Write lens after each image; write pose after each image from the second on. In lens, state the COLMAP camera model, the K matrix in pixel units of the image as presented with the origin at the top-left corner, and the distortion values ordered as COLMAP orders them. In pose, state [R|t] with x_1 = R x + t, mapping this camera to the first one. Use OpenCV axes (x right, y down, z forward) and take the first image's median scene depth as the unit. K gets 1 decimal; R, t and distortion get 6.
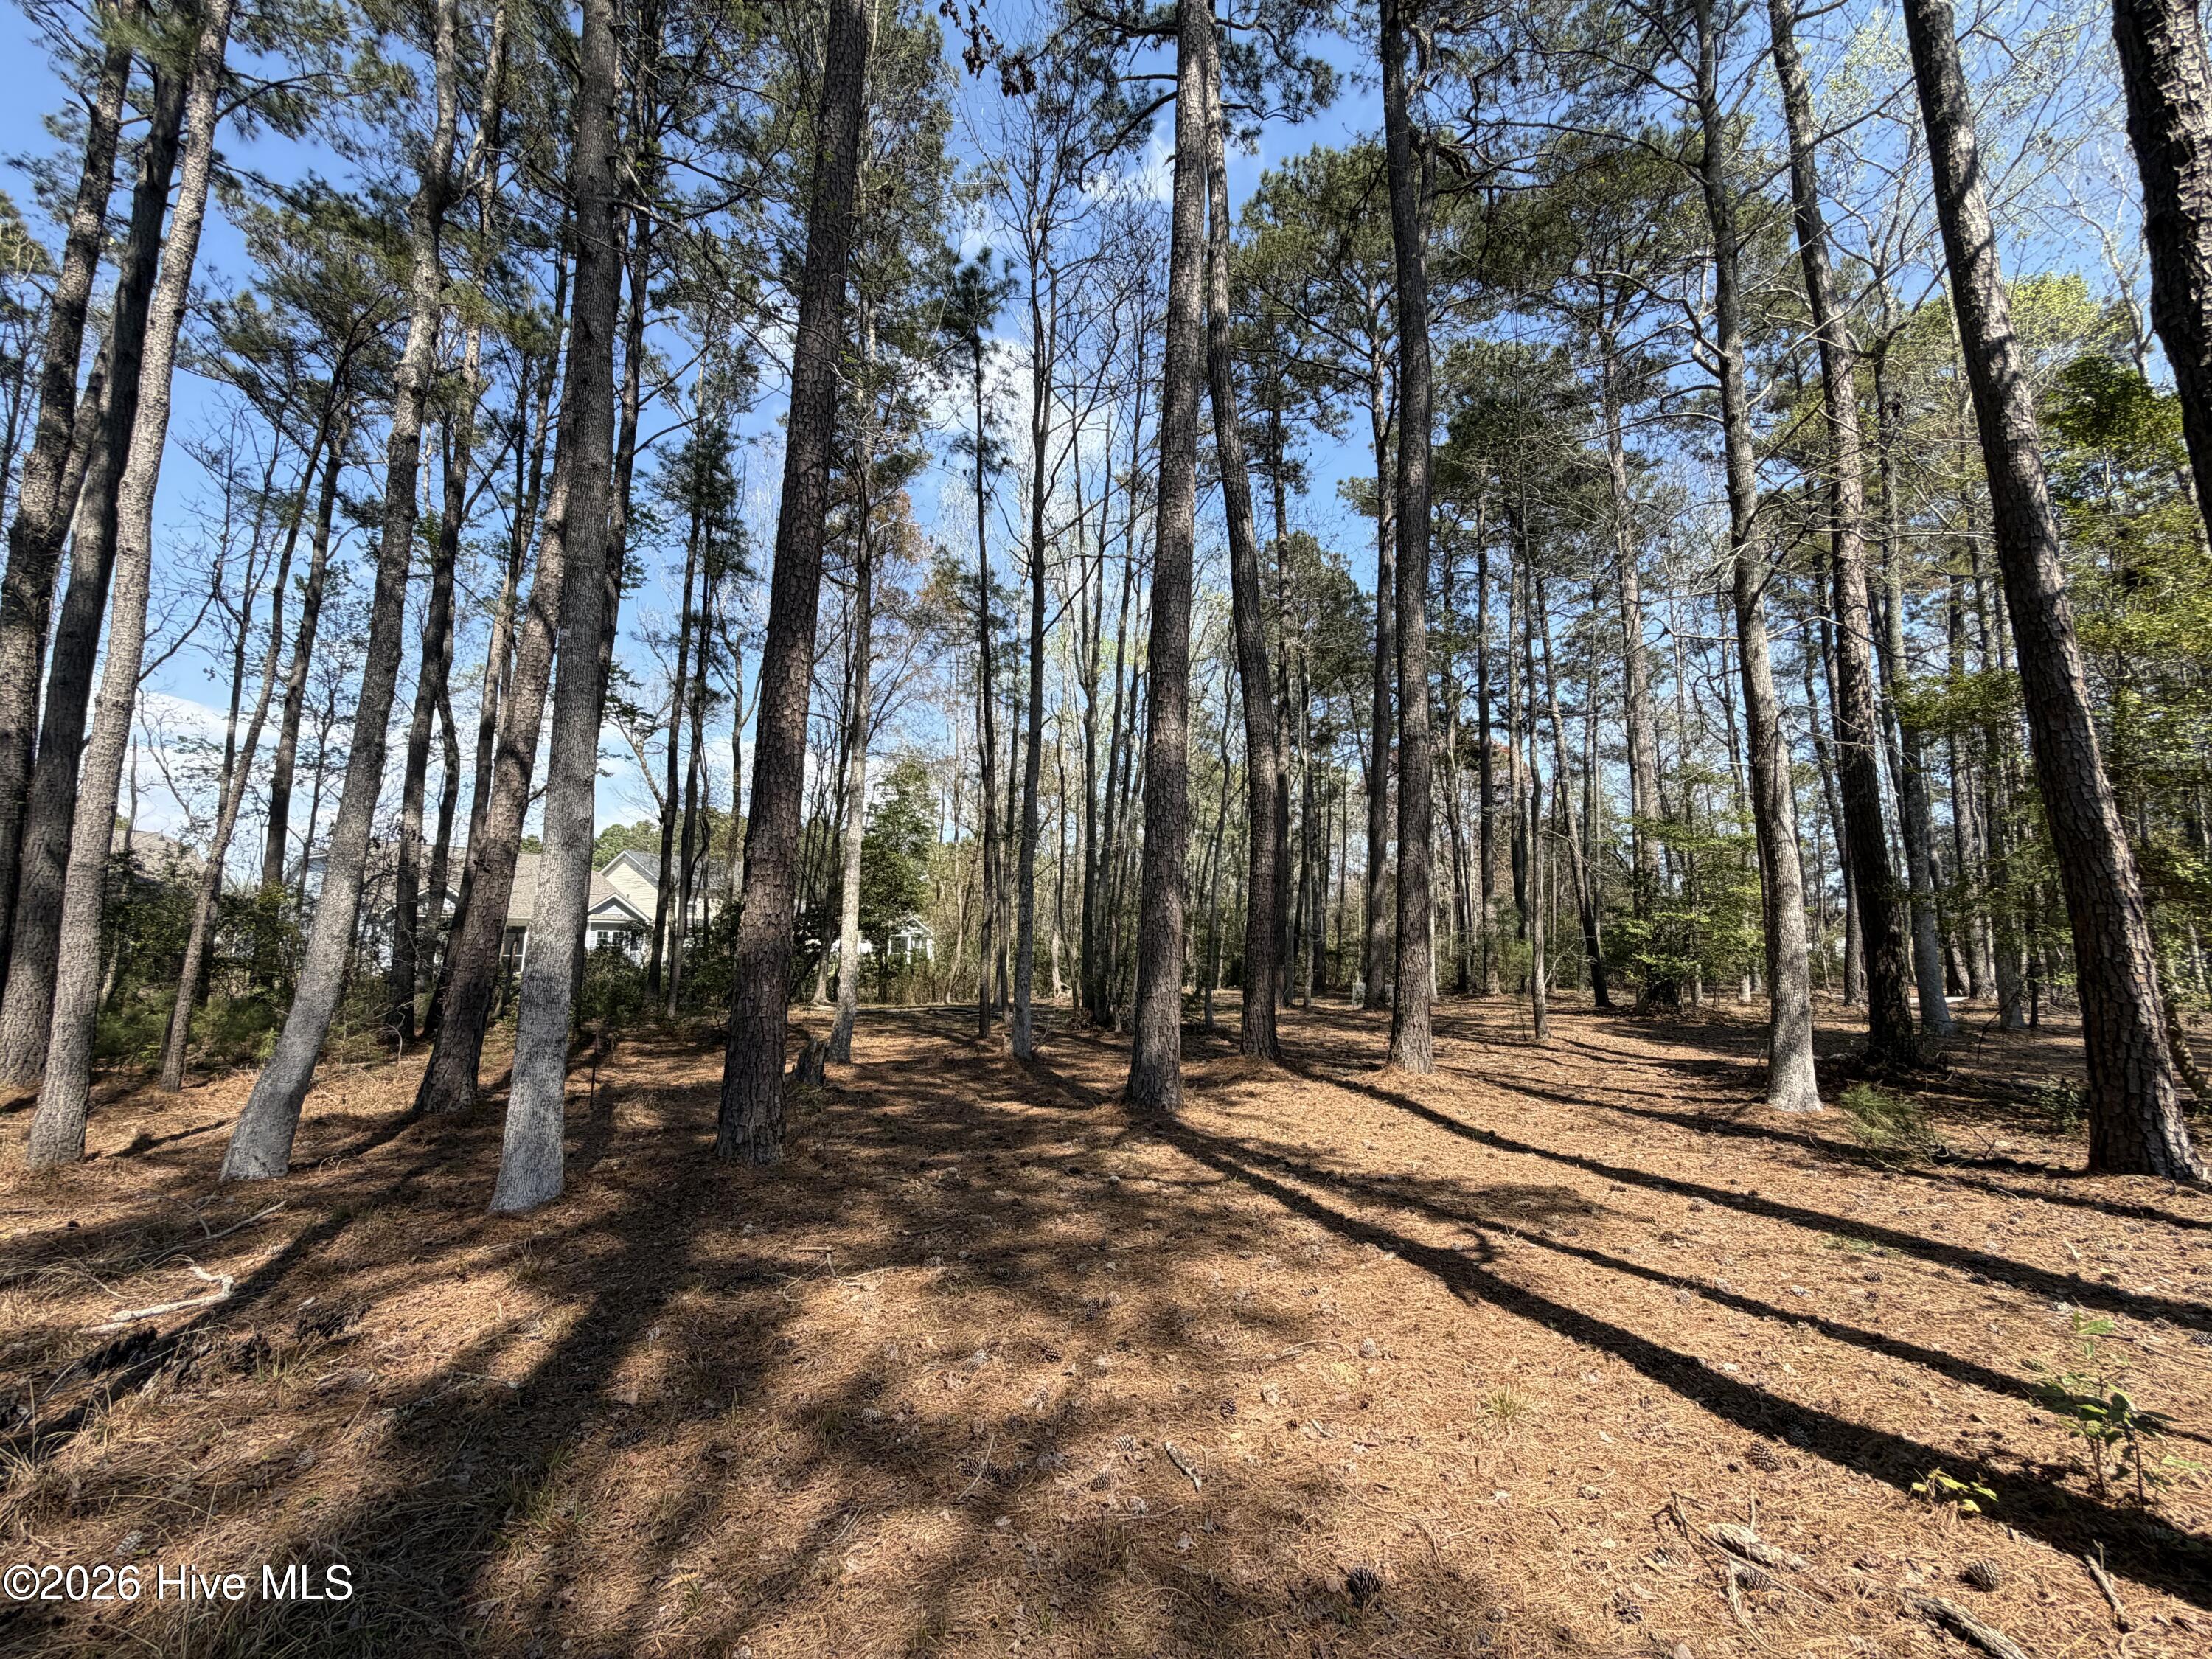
lens RADIAL K [[880.9, 0, 1099.3], [0, 880.9, 828.0], [0, 0, 1]] dist [-0.000610, -0.000004]
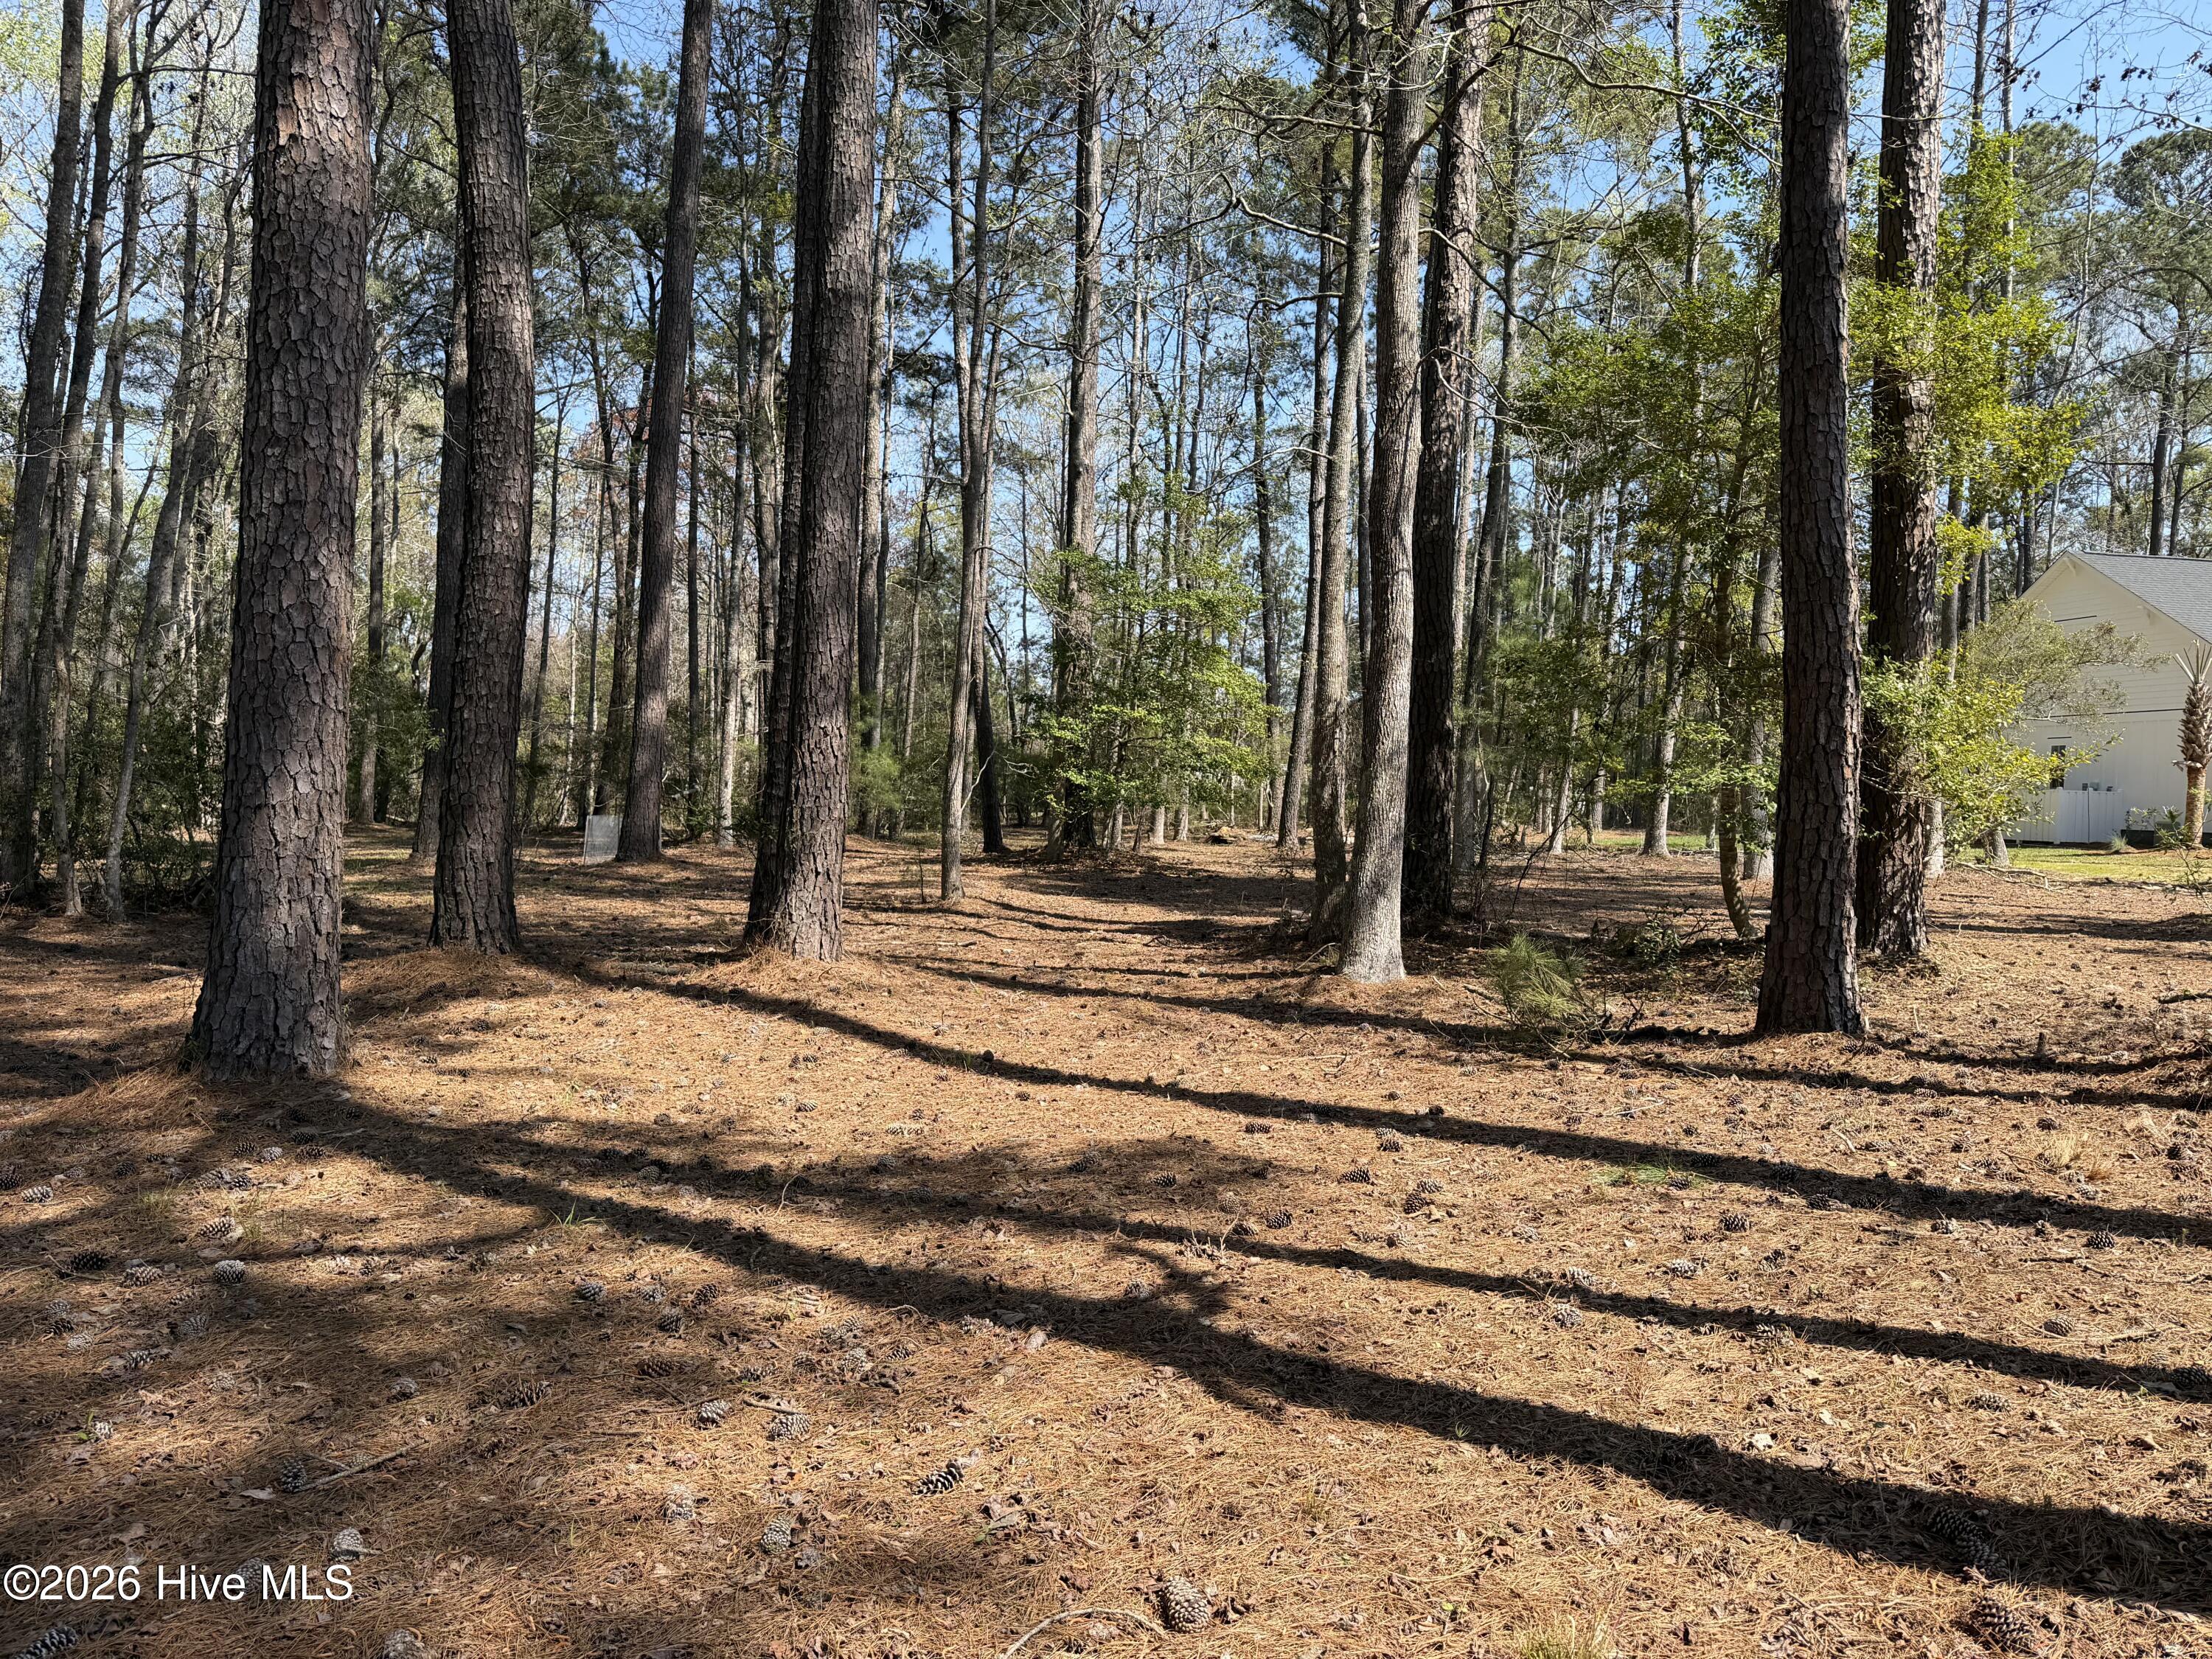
lens RADIAL K [[1544.1, 0, 1113.4], [0, 1544.1, 844.1], [0, 0, 1]] dist [0.096384, -0.132895]
pose [[0.805010, -0.008425, 0.593201, -0.044097], [-0.100425, 0.983534, 0.150252, 0.053981], [-0.584699, -0.180527, 0.790909, 0.180169]]
